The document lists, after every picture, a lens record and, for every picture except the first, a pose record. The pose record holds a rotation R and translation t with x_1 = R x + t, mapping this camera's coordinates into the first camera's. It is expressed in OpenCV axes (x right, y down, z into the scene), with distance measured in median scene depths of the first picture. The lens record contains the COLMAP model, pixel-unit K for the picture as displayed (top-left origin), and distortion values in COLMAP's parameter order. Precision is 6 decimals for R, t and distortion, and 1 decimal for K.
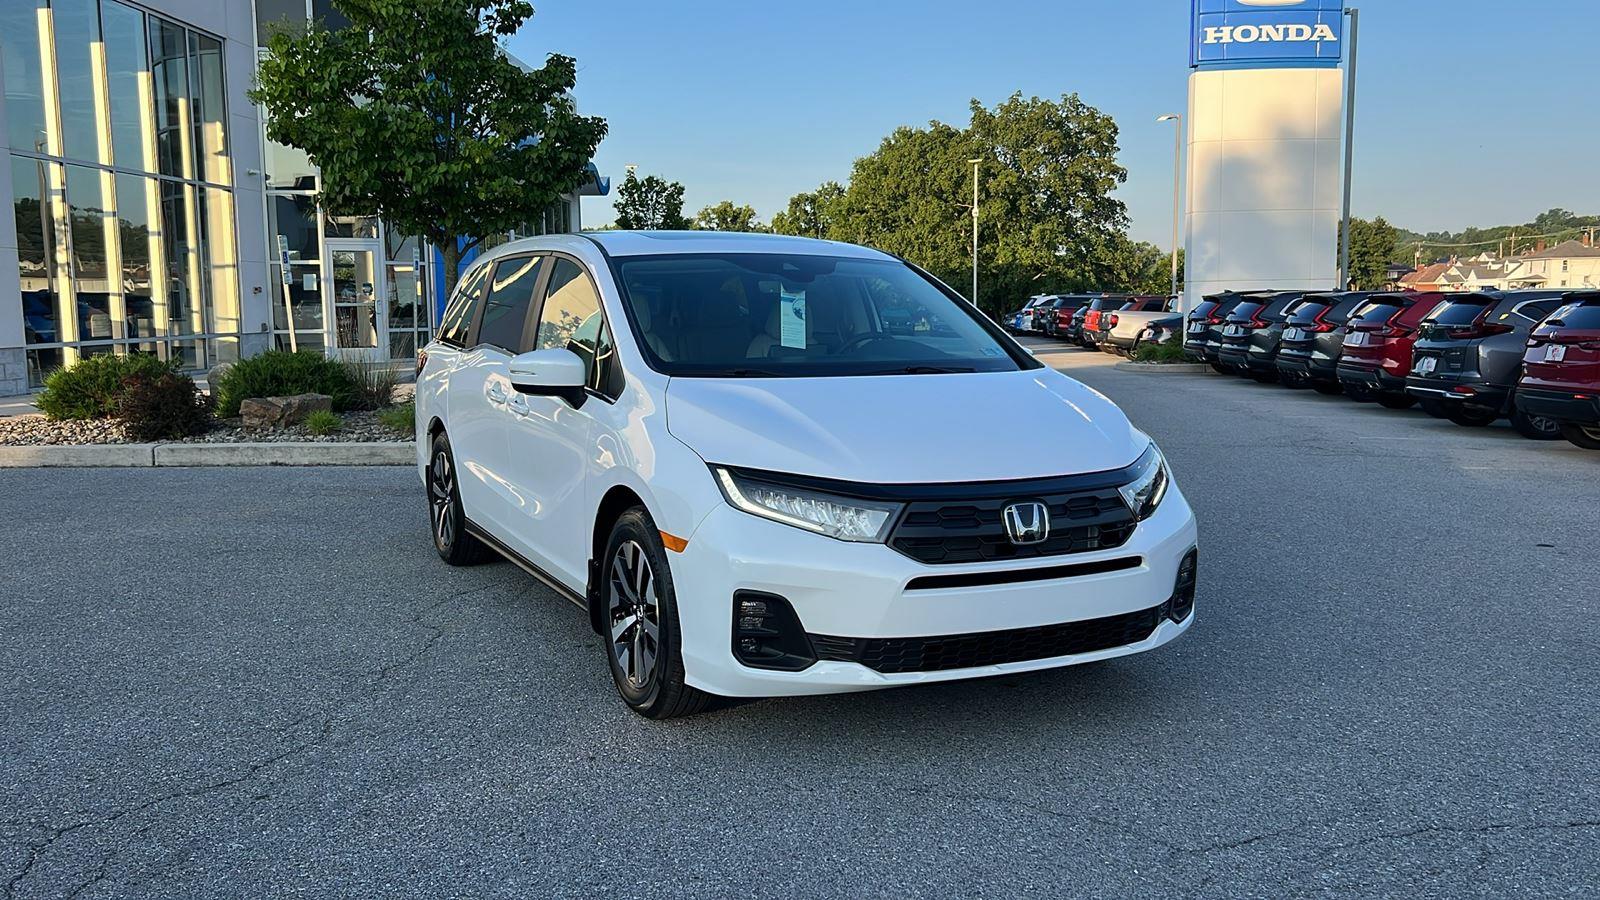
lens RADIAL K [[1378.2, 0, 806.3], [0, 1378.2, 448.7], [0, 0, 1]] dist [0.107386, -0.210094]
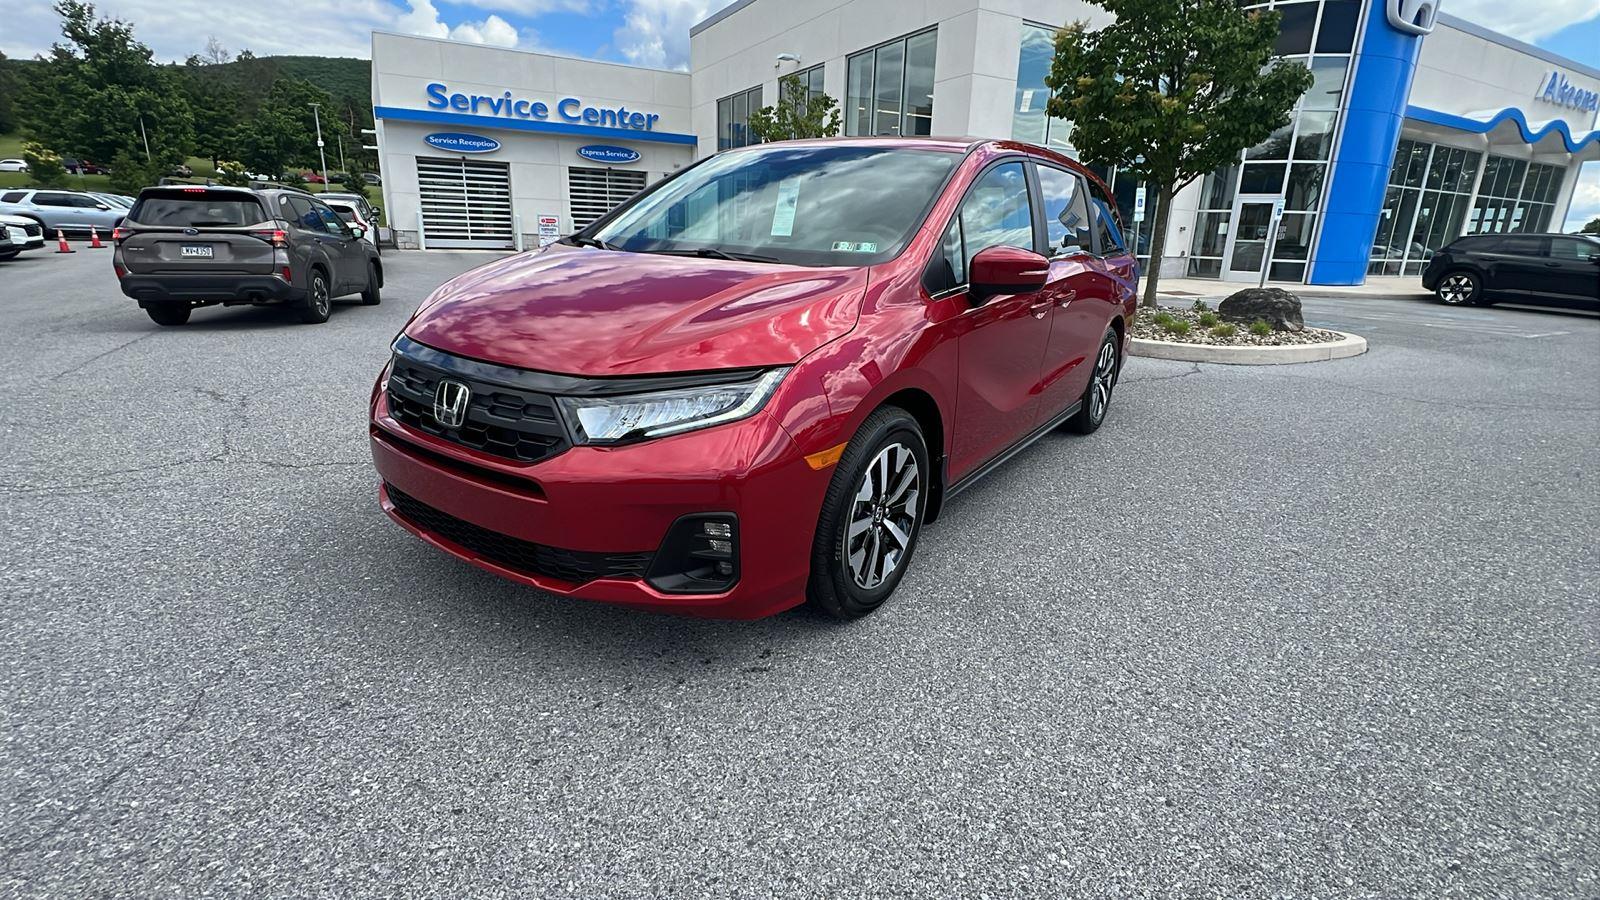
lens RADIAL K [[734.9, 0, 796.0], [0, 734.9, 445.9], [0, 0, 1]] dist [-0.002291, 0.000789]
pose [[0.526010, 0.262924, -0.808817, 0.093598], [-0.127257, 0.964639, 0.230817, -0.010957], [0.840904, -0.018485, 0.540868, 0.149186]]
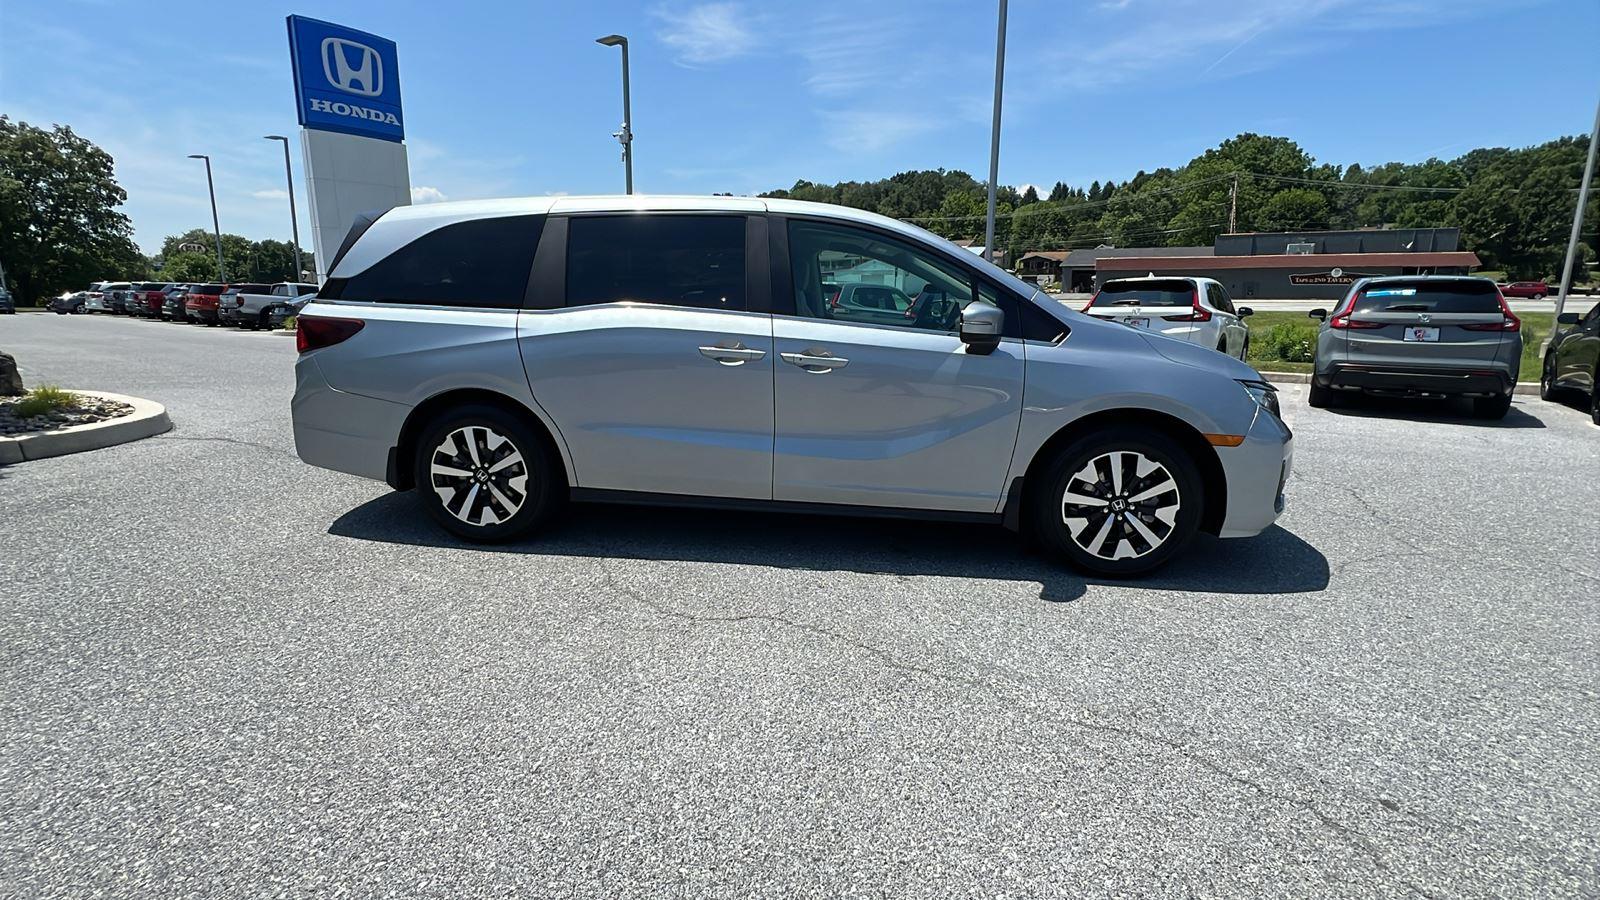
lens RADIAL K [[733.9, 0, 794.2], [0, 733.9, 445.2], [0, 0, 1]] dist [-0.001984, 0.000662]
pose [[0.544214, -0.159773, 0.823592, -0.131795], [0.078272, 0.987086, 0.139769, -0.010075], [-0.835287, -0.011600, 0.549692, 0.148062]]
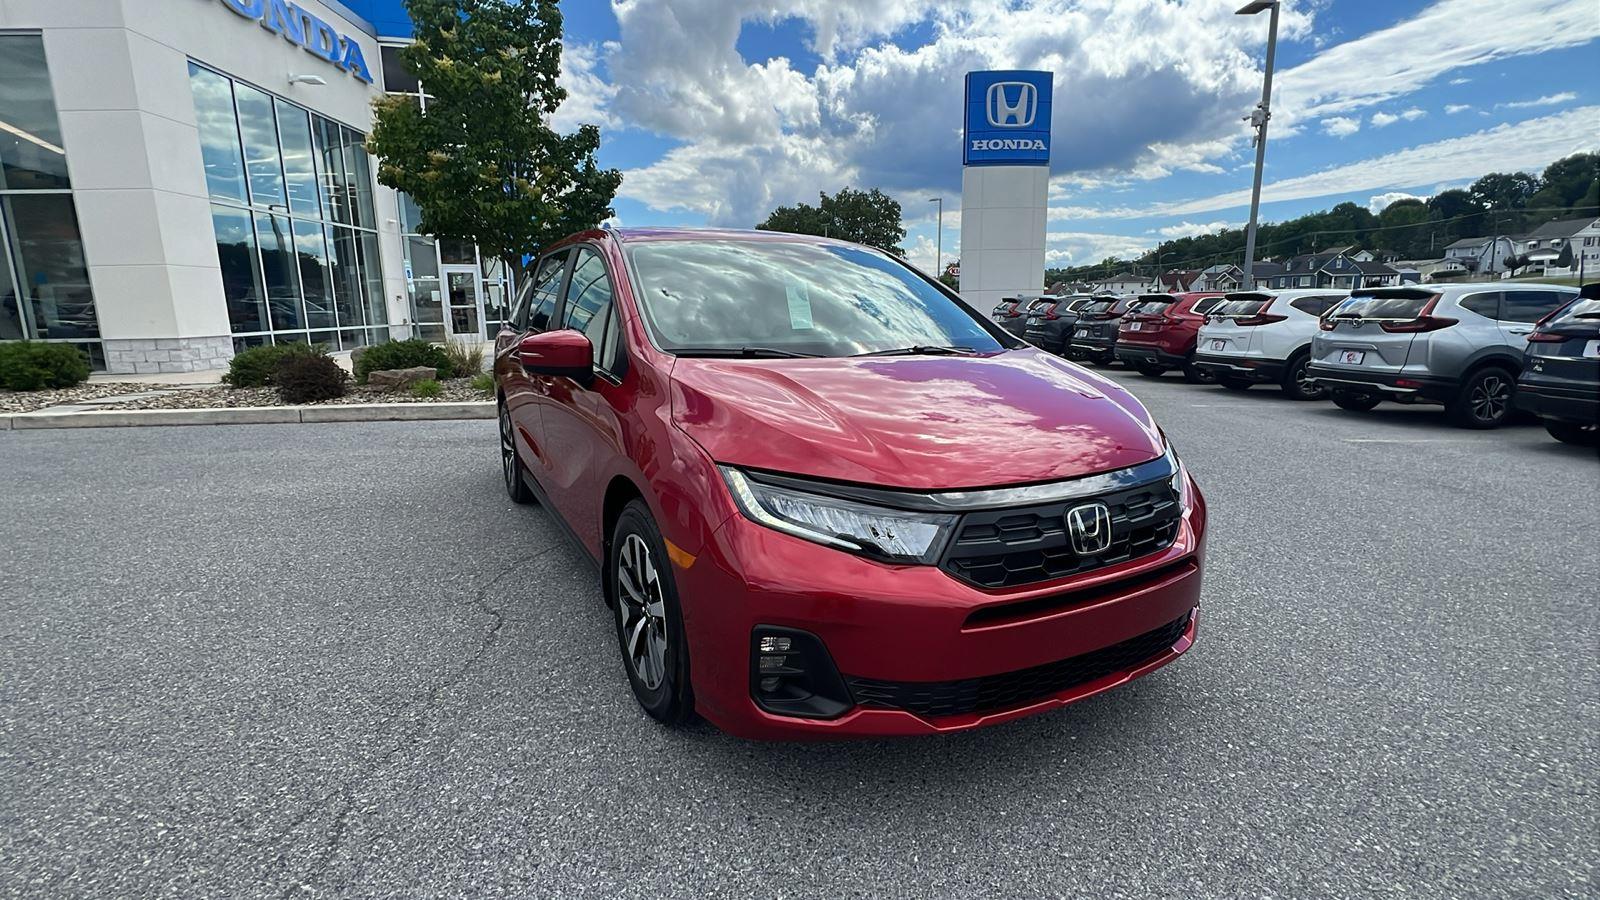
lens RADIAL K [[735.9, 0, 795.5], [0, 735.9, 447.1], [0, 0, 1]] dist [-0.002475, 0.000057]
pose [[0.995702, -0.022096, 0.089941, -0.019752], [0.014462, 0.996305, 0.084658, -0.007141], [-0.091480, -0.082994, 0.992342, 0.095376]]
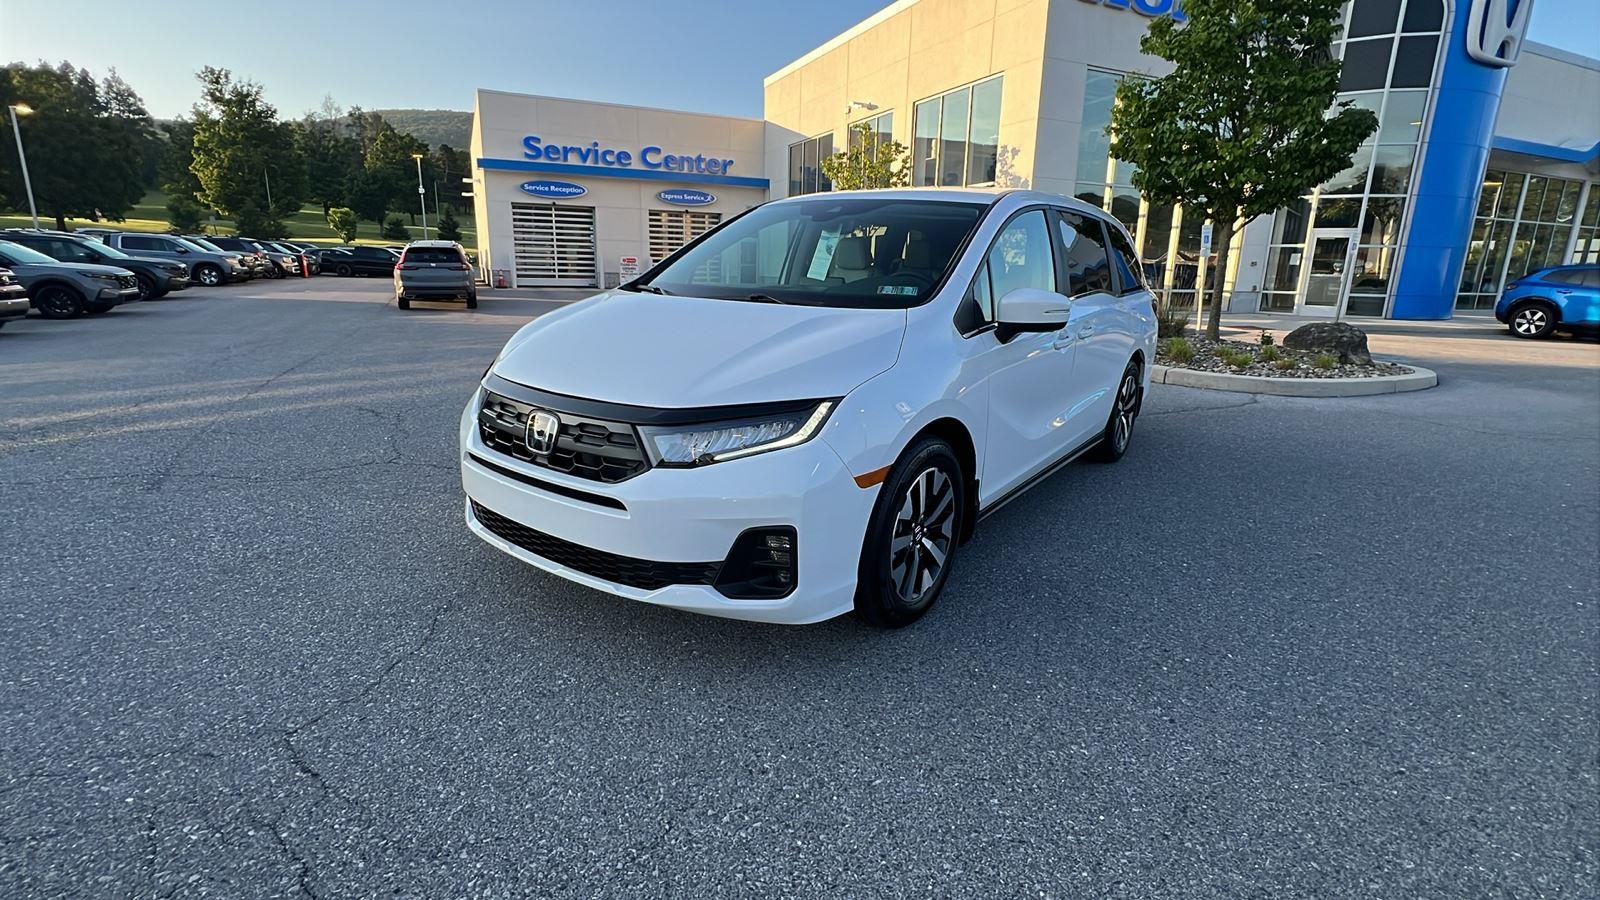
lens RADIAL K [[734.9, 0, 796.0], [0, 734.9, 445.9], [0, 0, 1]] dist [-0.002291, 0.000789]
pose [[0.451381, 0.232114, -0.861614, 0.110796], [-0.124241, 0.972519, 0.196904, -0.011004], [0.883640, 0.018169, 0.467815, 0.135375]]
